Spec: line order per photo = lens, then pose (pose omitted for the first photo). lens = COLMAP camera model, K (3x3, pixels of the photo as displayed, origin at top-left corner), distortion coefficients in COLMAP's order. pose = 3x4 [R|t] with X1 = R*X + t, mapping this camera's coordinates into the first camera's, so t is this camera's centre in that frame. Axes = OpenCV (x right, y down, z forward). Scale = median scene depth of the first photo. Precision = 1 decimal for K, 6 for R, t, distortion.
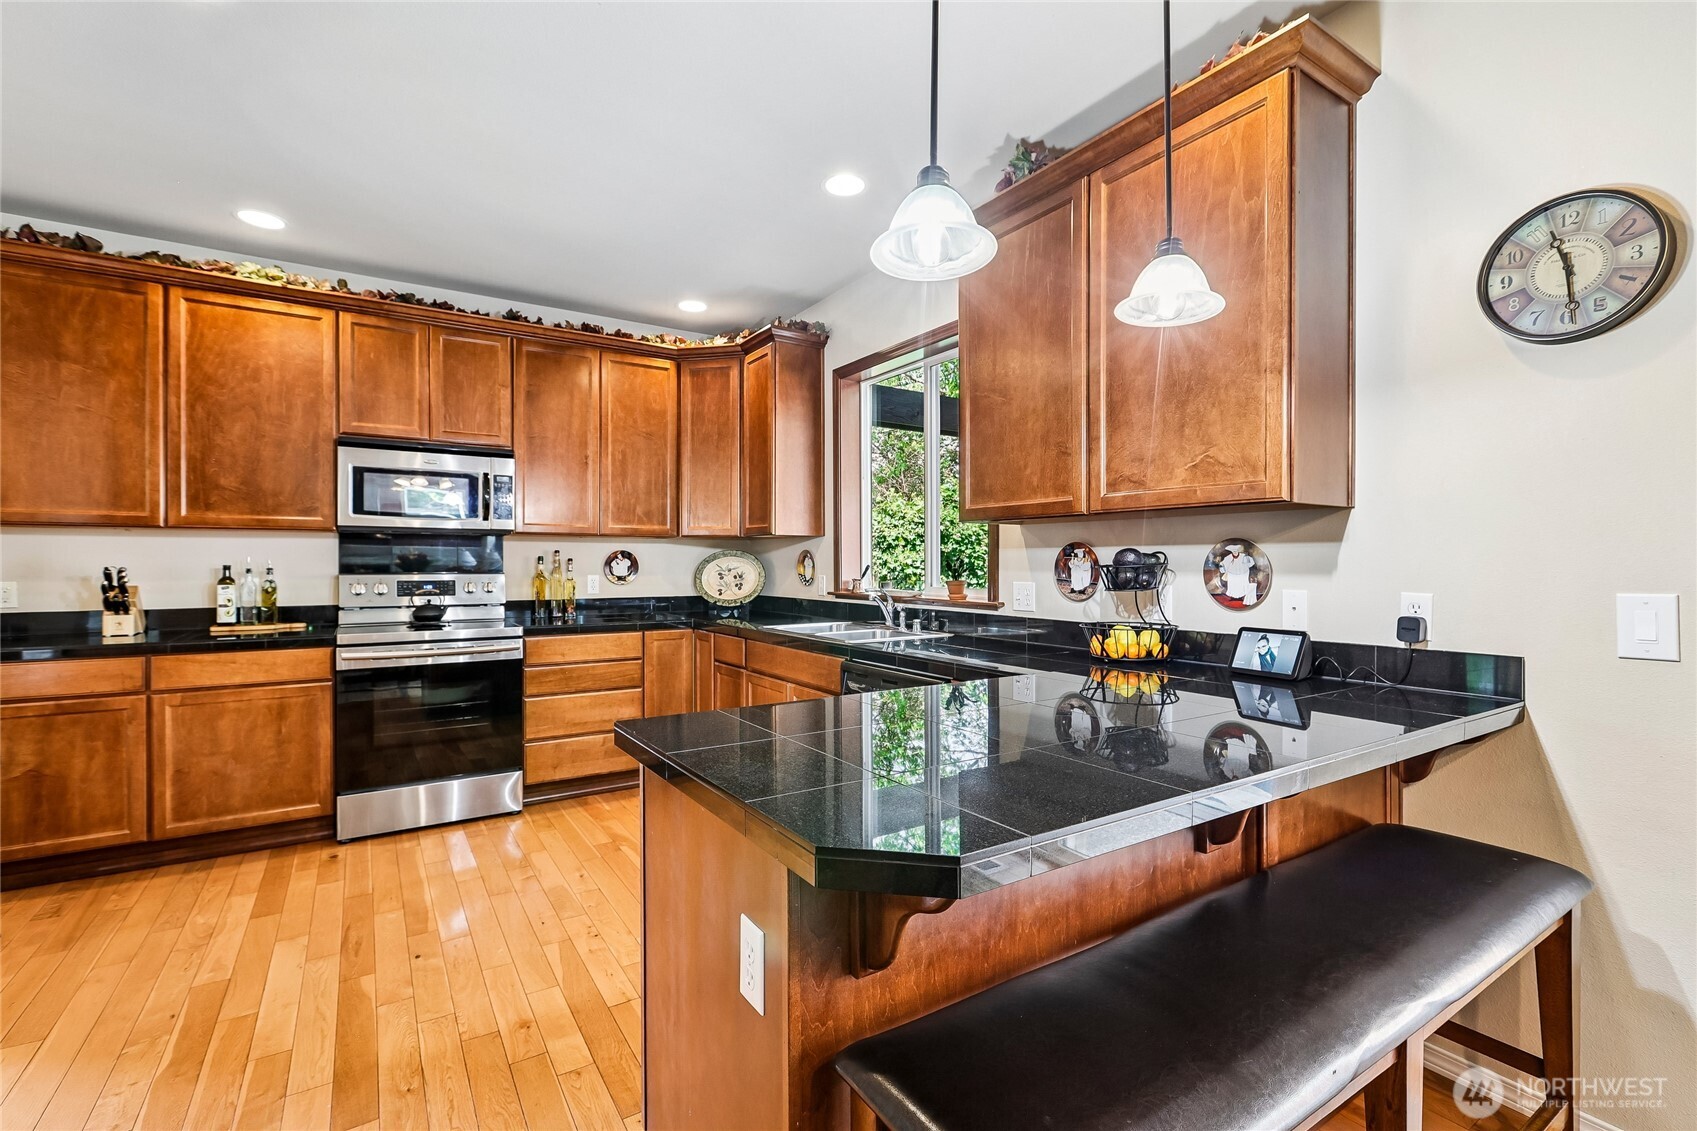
lens RADIAL K [[762.7, 0, 855.9], [0, 762.7, 564.6], [0, 0, 1]] dist [0.000311, 0.000630]
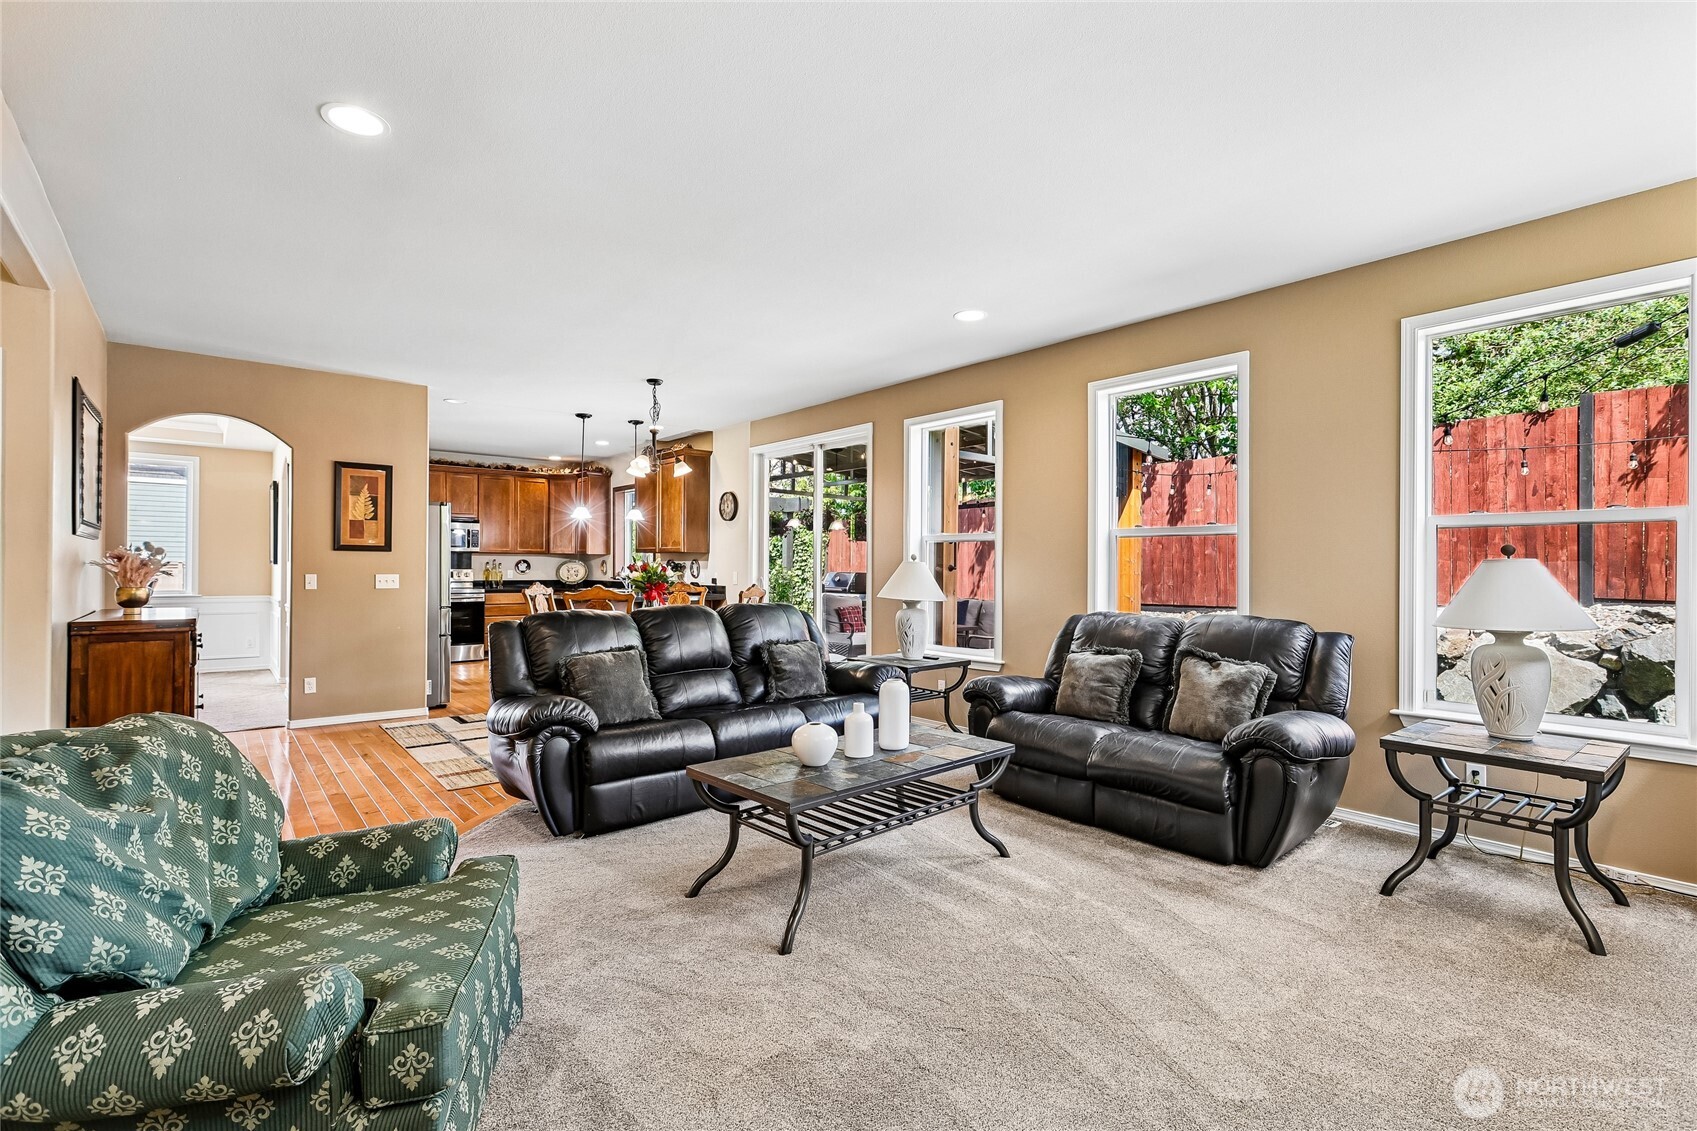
lens RADIAL K [[768.3, 0, 856.3], [0, 768.3, 566.8], [0, 0, 1]] dist [0.000196, 0.000326]
pose [[0.992011, 0.005972, 0.126007, 0.666482], [-0.005648, 0.999980, -0.002924, 0.007105], [-0.126022, 0.002189, 0.992025, -2.385402]]
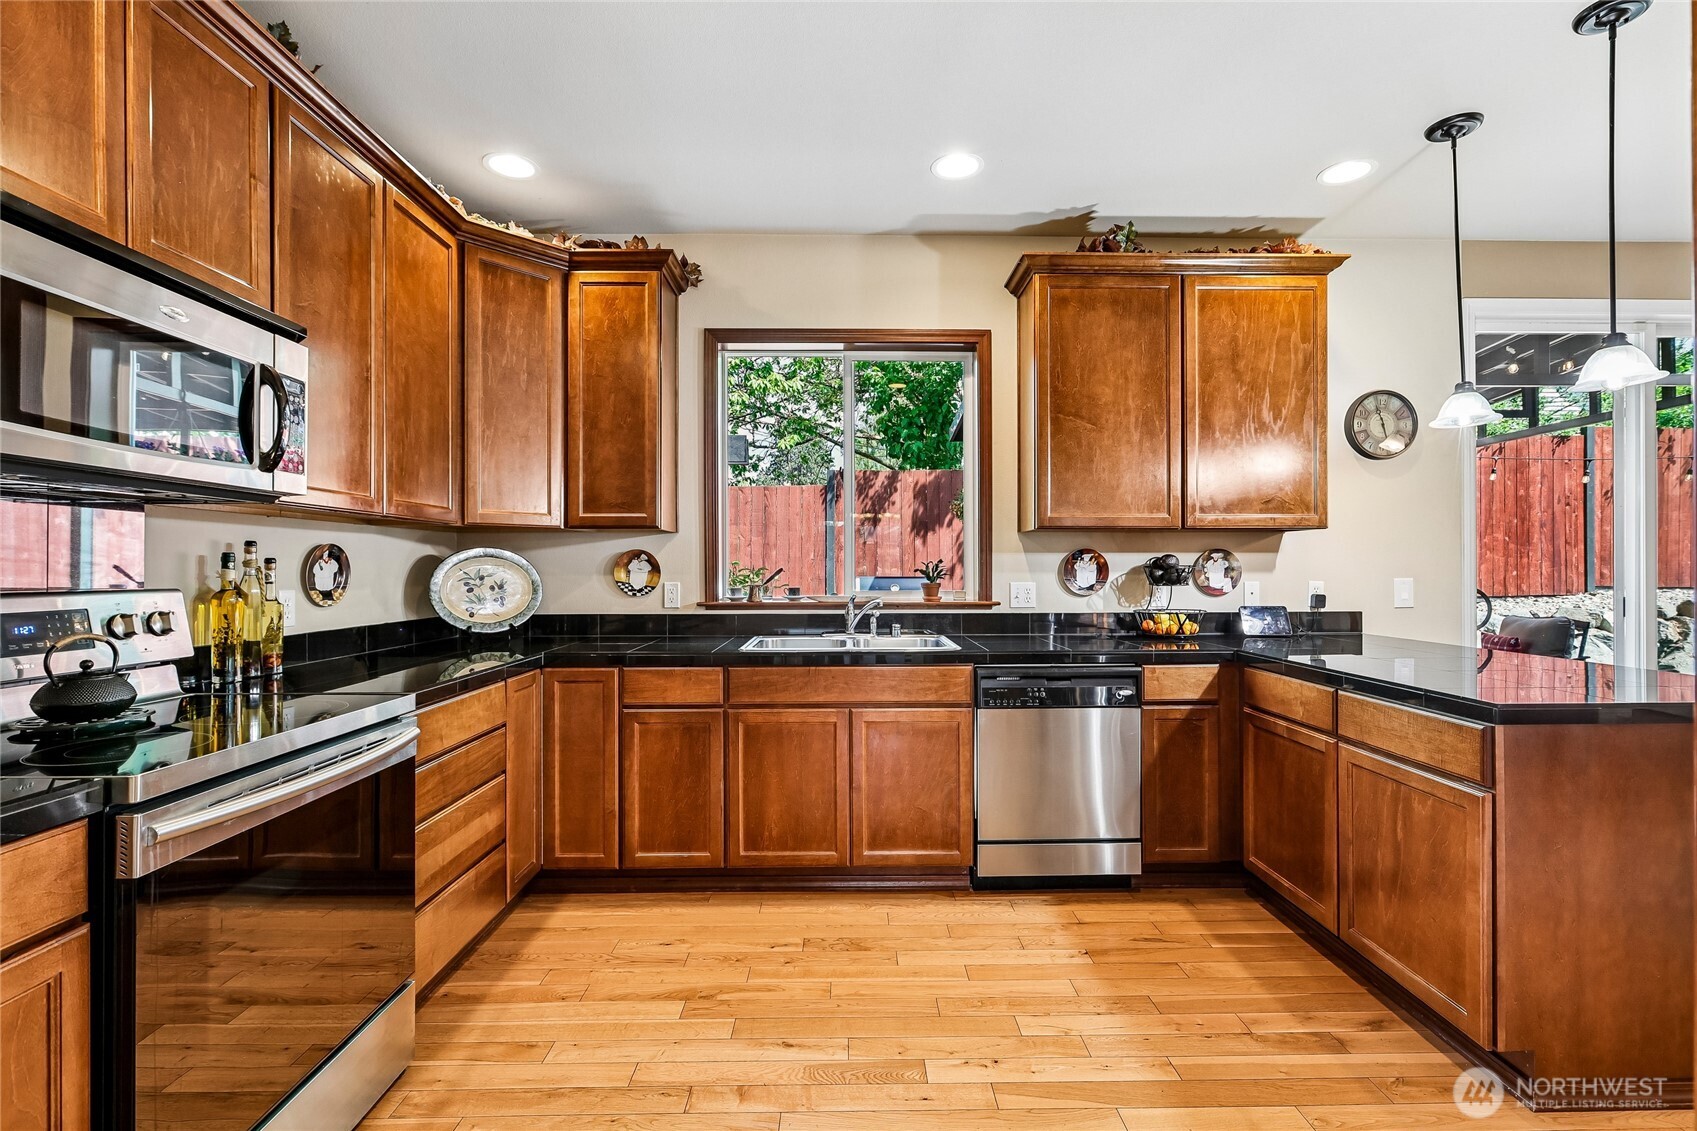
lens RADIAL K [[768.3, 0, 856.3], [0, 768.3, 566.8], [0, 0, 1]] dist [0.000196, 0.000326]
pose [[0.529260, -0.000084, 0.848460, -0.961404], [0.004682, 0.999985, -0.002821, 0.001573], [-0.848447, 0.005466, 0.529253, 0.652485]]
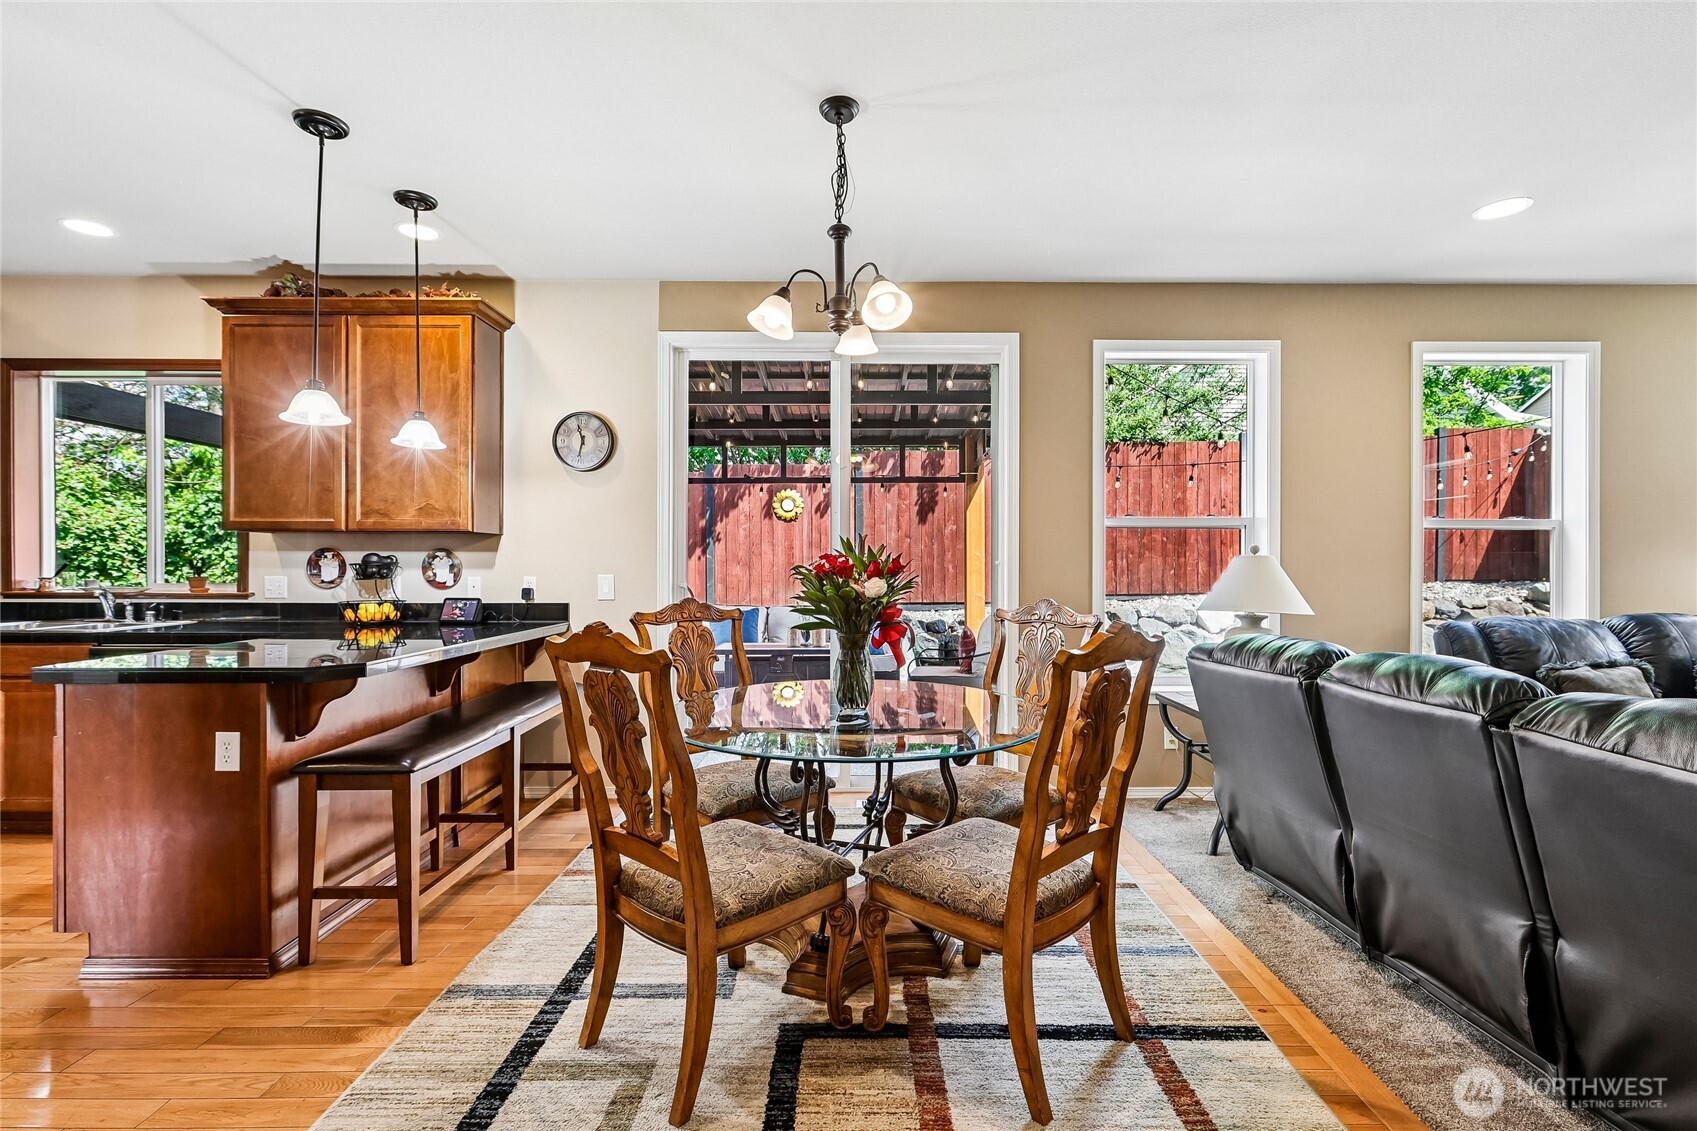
lens RADIAL K [[762.7, 0, 855.9], [0, 762.7, 564.6], [0, 0, 1]] dist [0.000311, 0.000630]
pose [[0.545425, 0.001133, 0.838159, -0.372094], [-0.000349, 0.999999, -0.001125, 0.003691], [-0.838159, 0.000321, 0.545425, -0.622241]]
